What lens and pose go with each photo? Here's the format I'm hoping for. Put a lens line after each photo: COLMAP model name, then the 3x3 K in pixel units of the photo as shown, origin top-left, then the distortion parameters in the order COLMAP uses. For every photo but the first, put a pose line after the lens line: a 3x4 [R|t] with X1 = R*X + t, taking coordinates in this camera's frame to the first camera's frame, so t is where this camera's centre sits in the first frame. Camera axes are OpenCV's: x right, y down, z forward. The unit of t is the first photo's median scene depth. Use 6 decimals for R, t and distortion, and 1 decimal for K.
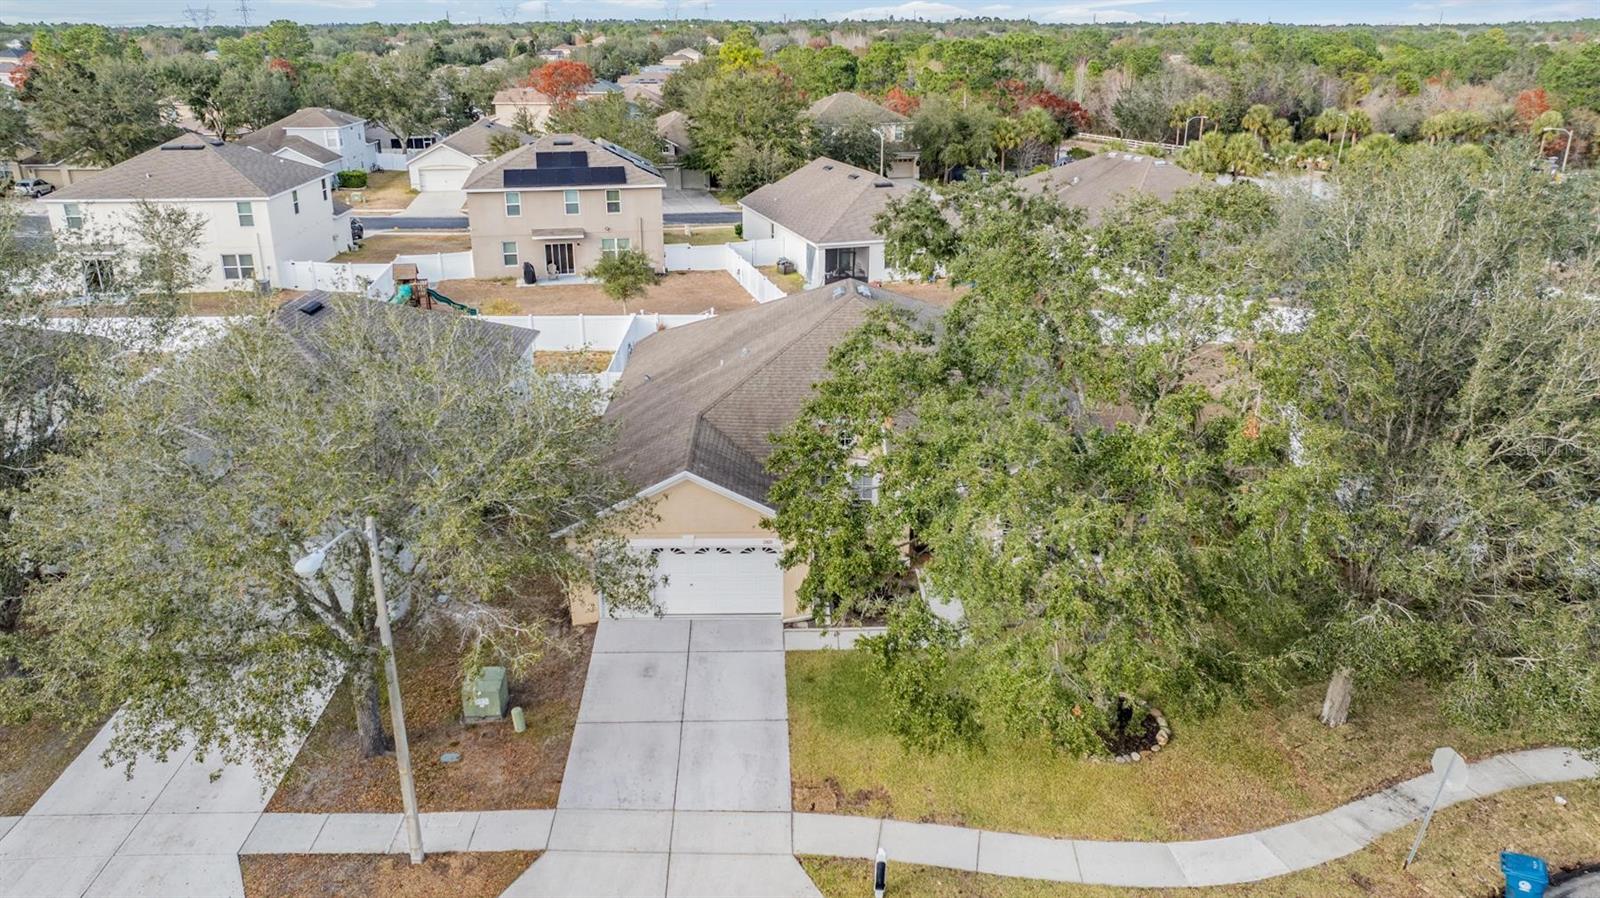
lens RADIAL K [[1150.7, 0, 806.0], [0, 1150.7, 452.3], [0, 0, 1]] dist [-0.041332, 0.030134]
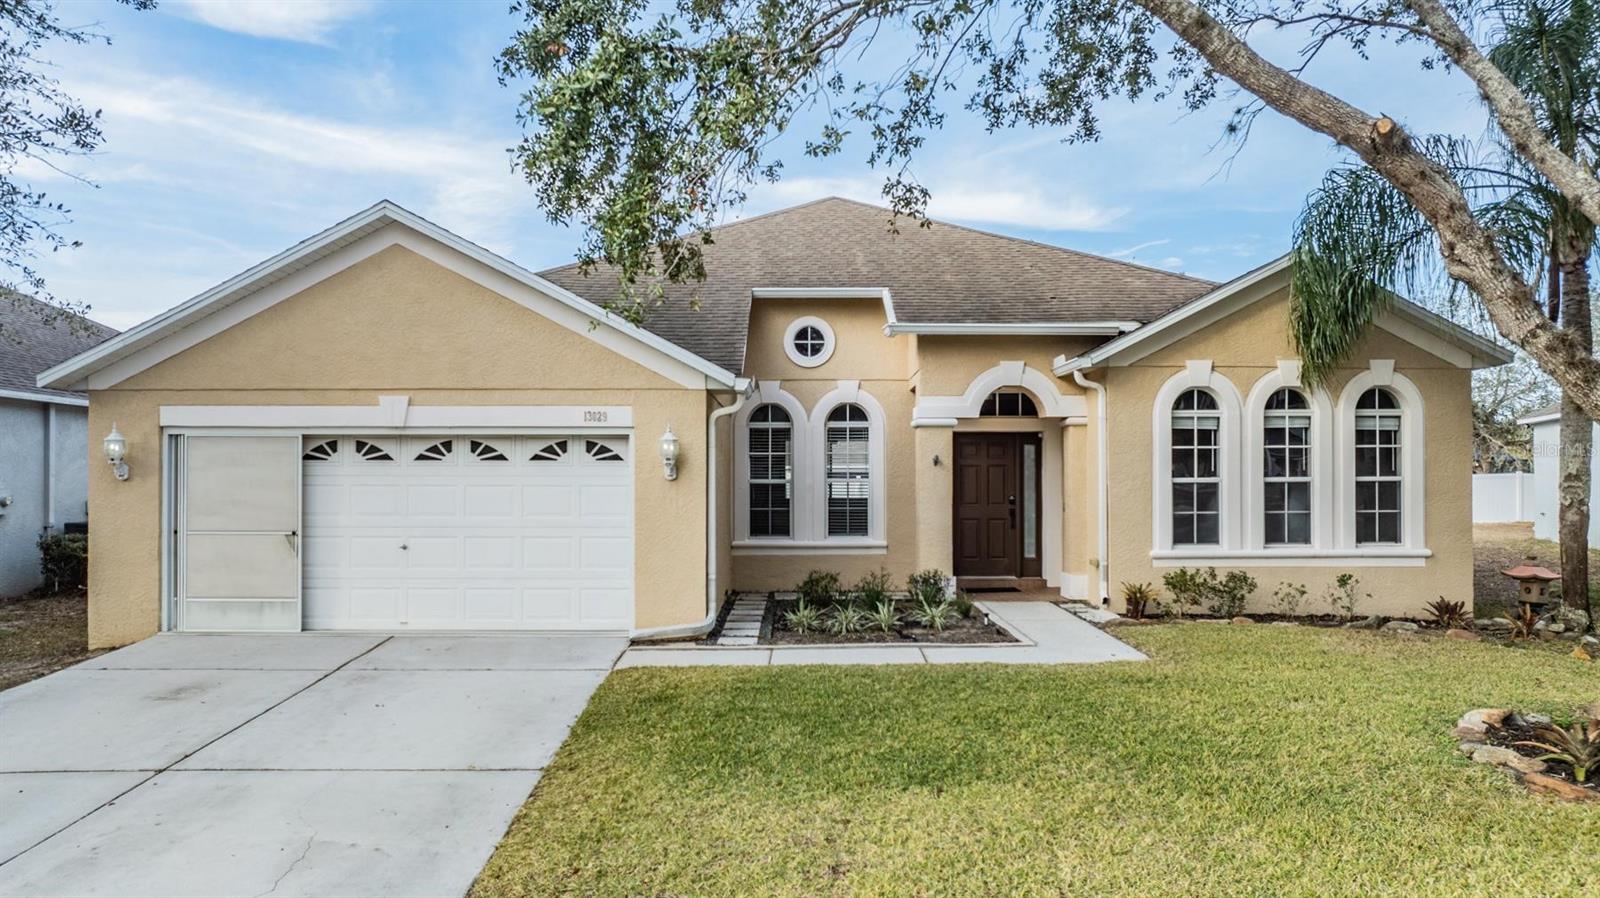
lens RADIAL K [[1133.8, 0, 807.7], [0, 1133.8, 446.3], [0, 0, 1]] dist [-0.039049, 0.039634]
pose [[0.999934, -0.001105, -0.011424, 0.018694], [-0.003148, 0.930778, -0.365571, 0.095258], [0.011037, 0.365583, 0.930713, 0.265152]]
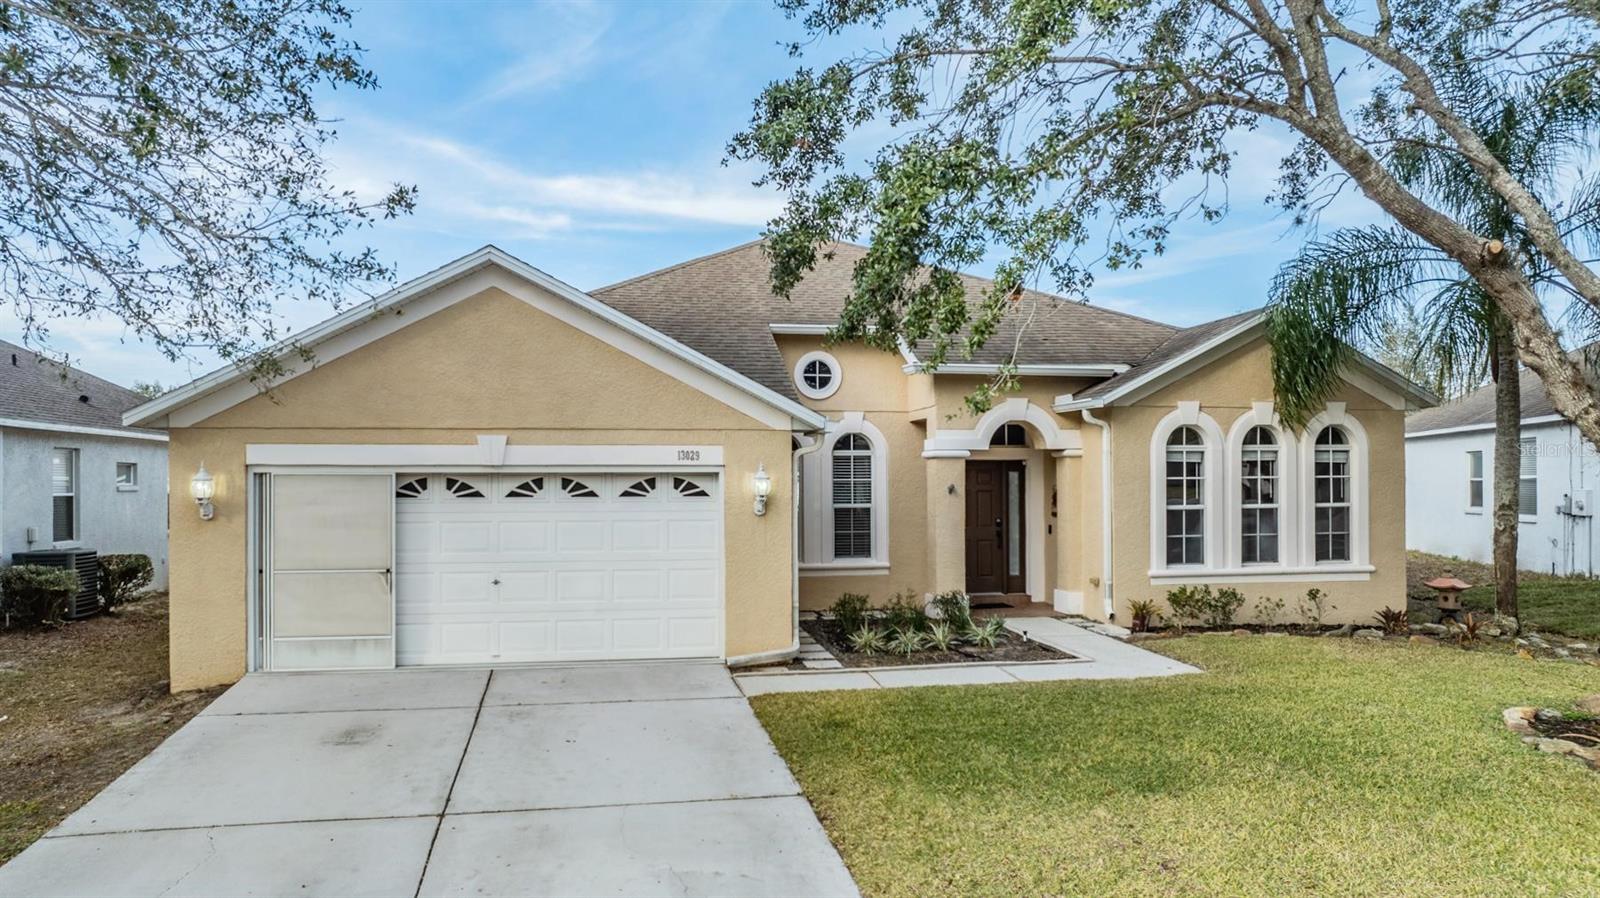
lens RADIAL K [[1133.8, 0, 807.7], [0, 1133.8, 446.3], [0, 0, 1]] dist [-0.039049, 0.039634]
pose [[0.987678, 0.001137, 0.156496, -0.022519], [0.056232, 0.930616, -0.361651, 0.093740], [-0.146049, 0.365995, 0.919085, 0.253706]]
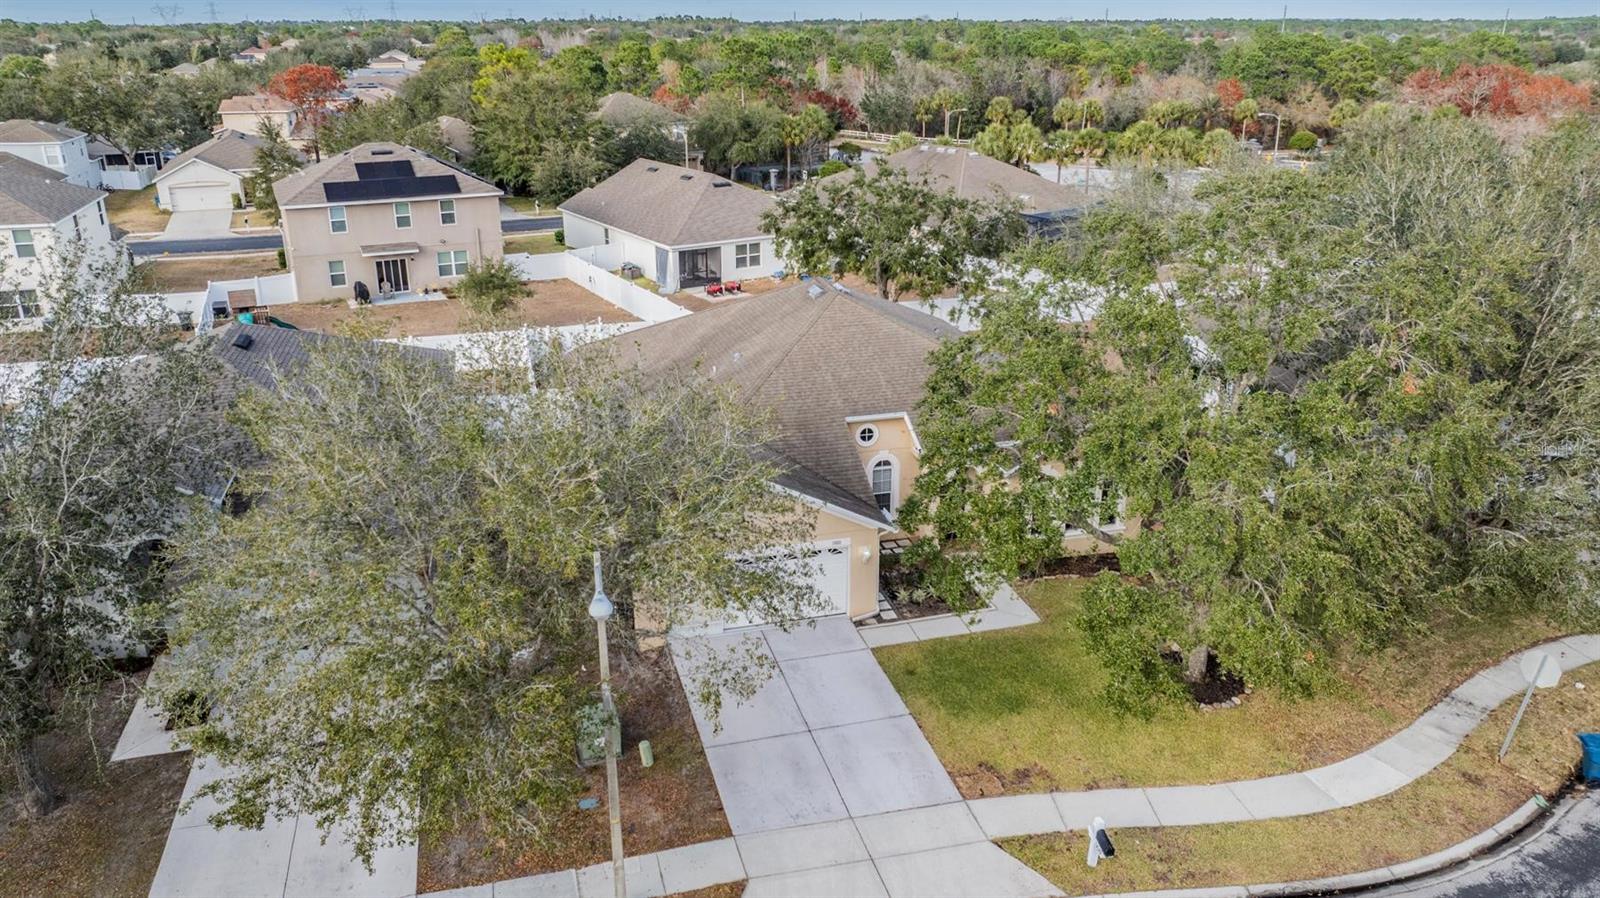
lens RADIAL K [[1150.7, 0, 806.0], [0, 1150.7, 452.3], [0, 0, 1]] dist [-0.041332, 0.030134]
pose [[0.969057, -0.088361, 0.230479, -0.116664], [0.088120, 0.996045, 0.011362, -0.005827], [-0.230572, 0.009299, 0.973011, 0.013266]]
